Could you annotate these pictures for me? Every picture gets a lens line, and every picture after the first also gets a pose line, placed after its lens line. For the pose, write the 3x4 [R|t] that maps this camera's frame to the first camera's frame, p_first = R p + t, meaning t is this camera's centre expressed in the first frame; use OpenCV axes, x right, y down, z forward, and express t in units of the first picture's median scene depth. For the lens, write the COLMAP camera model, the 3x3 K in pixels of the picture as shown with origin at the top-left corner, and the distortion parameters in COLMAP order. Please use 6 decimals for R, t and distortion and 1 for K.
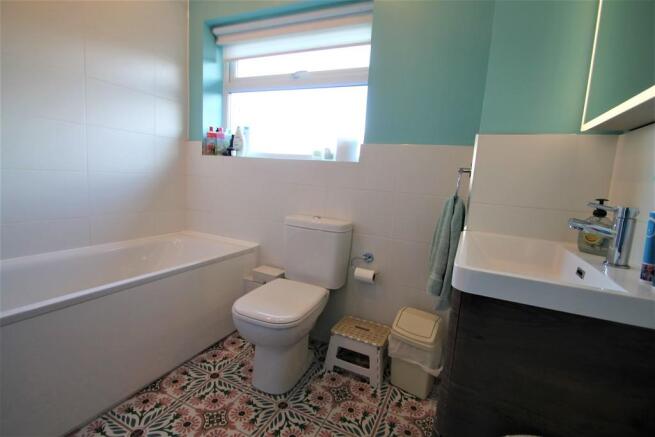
lens RADIAL K [[309.5, 0, 327.5], [0, 309.5, 218.5], [0, 0, 1]] dist [-0.001309, -0.000349]
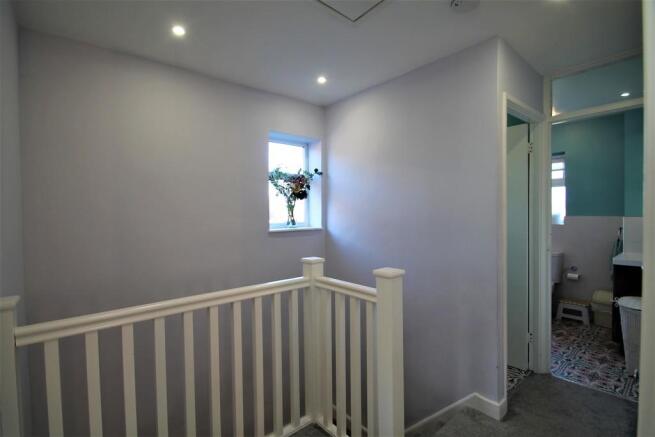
lens RADIAL K [[309.5, 0, 327.5], [0, 309.5, 218.5], [0, 0, 1]] dist [-0.001309, -0.000349]
pose [[0.902675, -0.071720, -0.424304, -0.496467], [0.016251, 0.990992, -0.132934, 0.042571], [0.430016, 0.113101, 0.895709, -1.768457]]
